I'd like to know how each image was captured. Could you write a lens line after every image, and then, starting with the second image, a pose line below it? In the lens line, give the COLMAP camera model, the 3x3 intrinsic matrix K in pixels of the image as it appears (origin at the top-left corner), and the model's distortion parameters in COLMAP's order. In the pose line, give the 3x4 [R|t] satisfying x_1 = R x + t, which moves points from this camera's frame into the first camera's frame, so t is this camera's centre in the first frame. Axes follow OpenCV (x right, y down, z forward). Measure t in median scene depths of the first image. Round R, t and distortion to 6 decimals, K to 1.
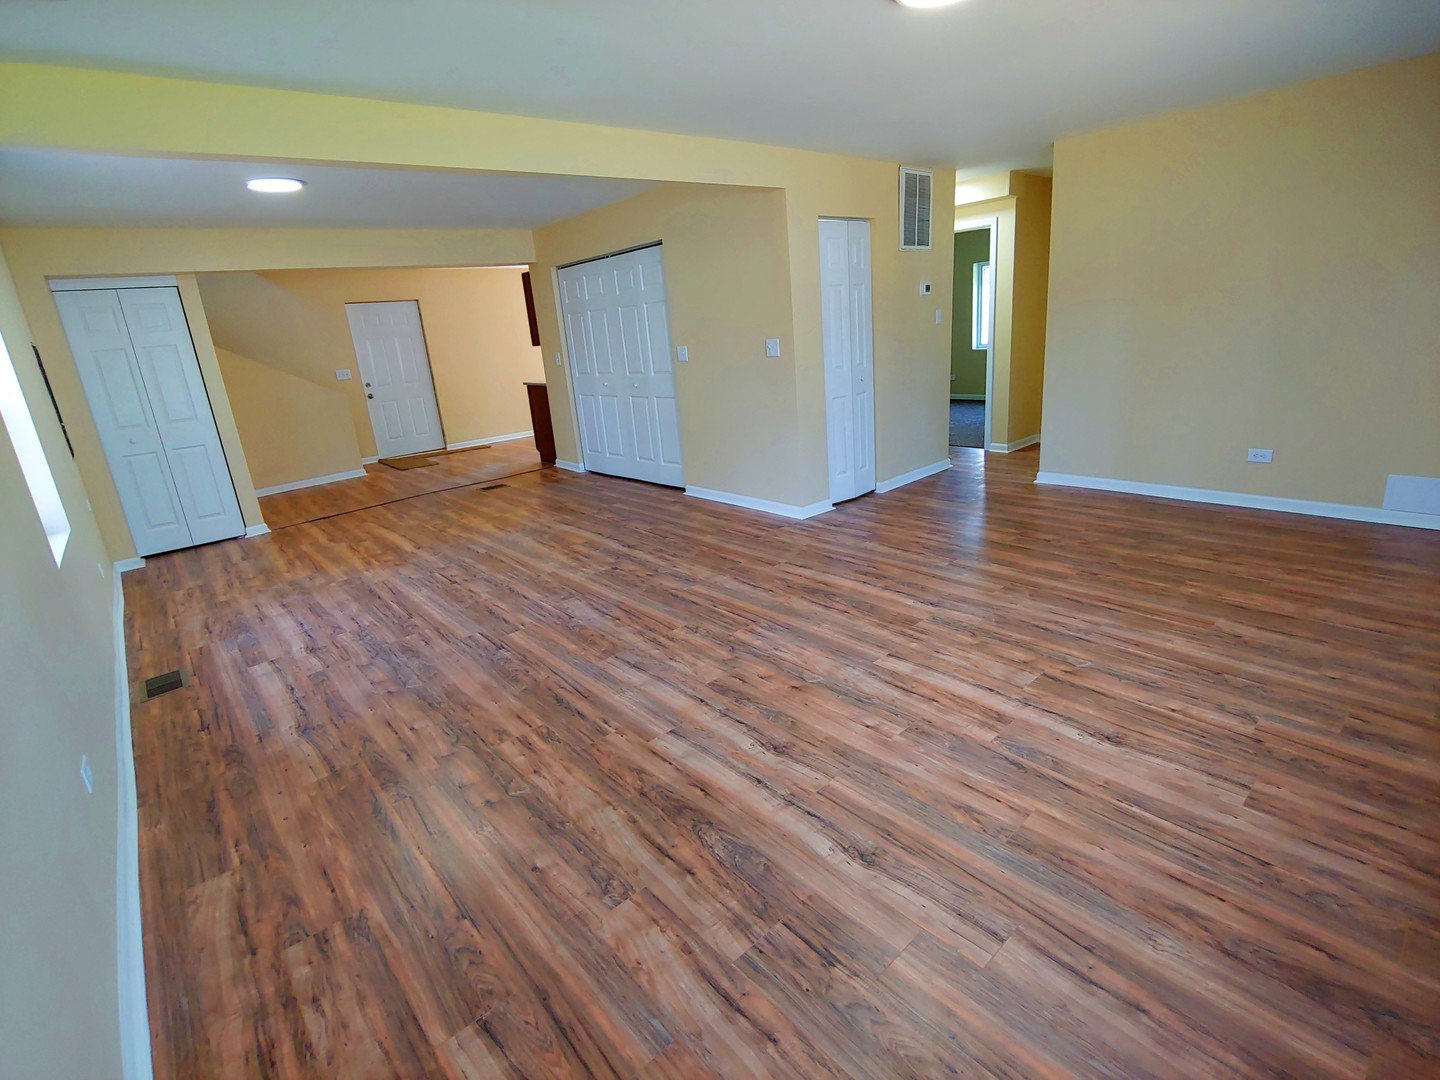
lens RADIAL K [[689.0, 0, 723.1], [0, 689.0, 536.4], [0, 0, 1]] dist [-0.013386, -0.004767]
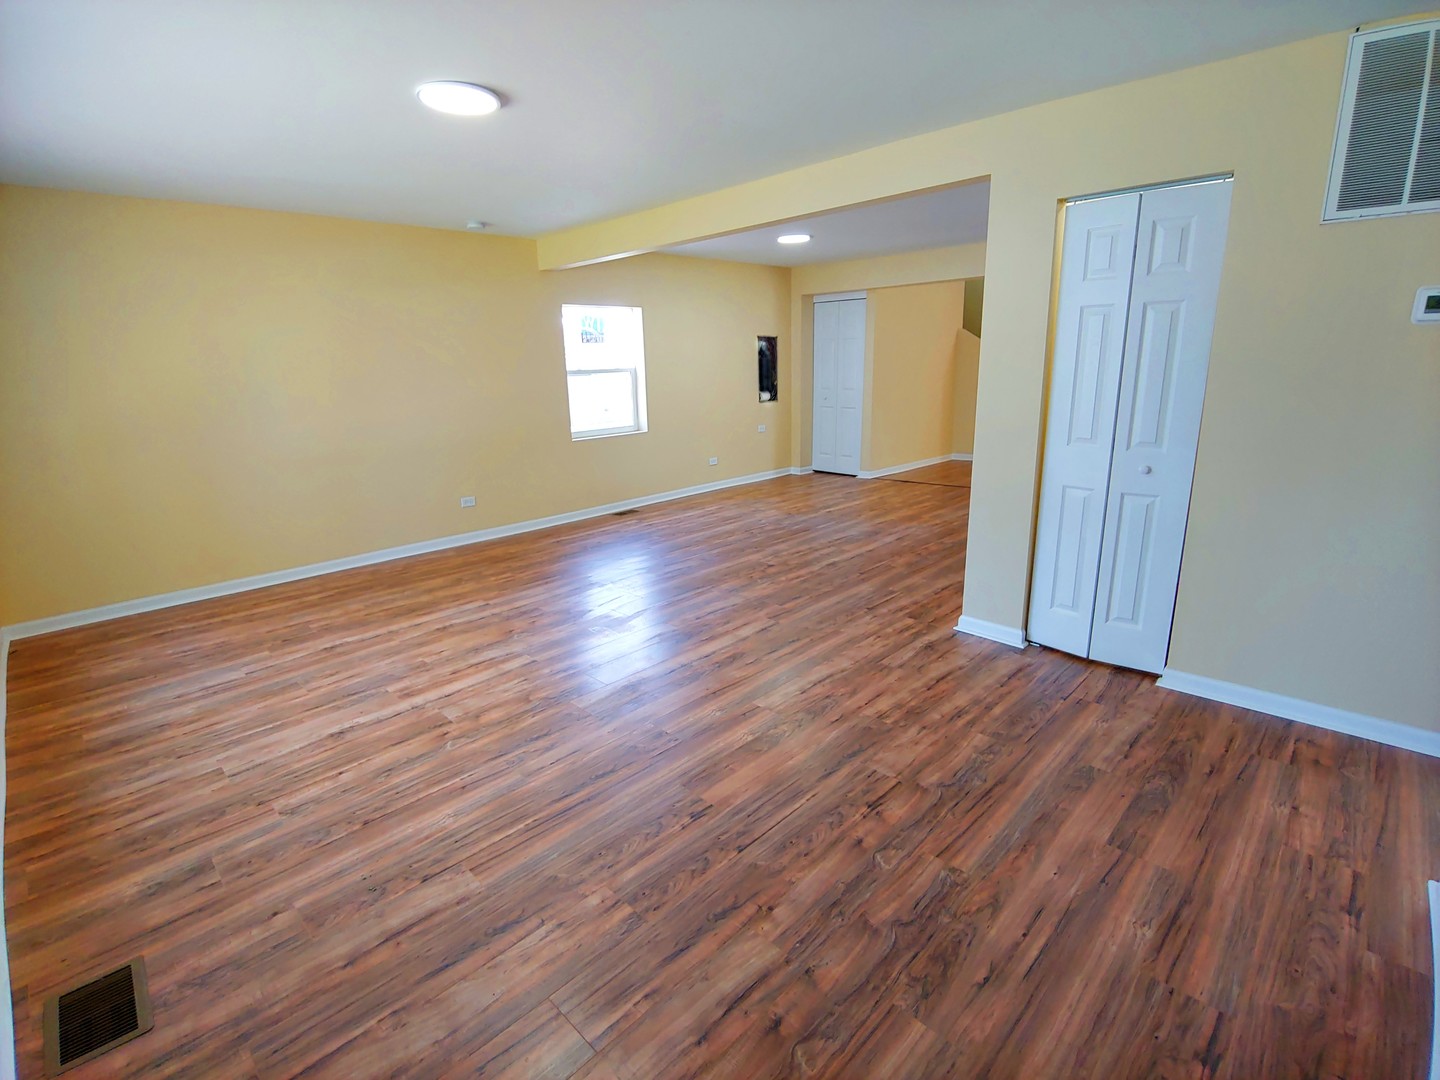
lens RADIAL K [[689.0, 0, 723.1], [0, 689.0, 536.4], [0, 0, 1]] dist [-0.013386, -0.004767]
pose [[0.074584, 0.322619, -0.943586, 1.449083], [-0.276622, 0.915781, 0.291247, -0.497878], [0.958080, 0.239294, 0.157546, 1.208860]]
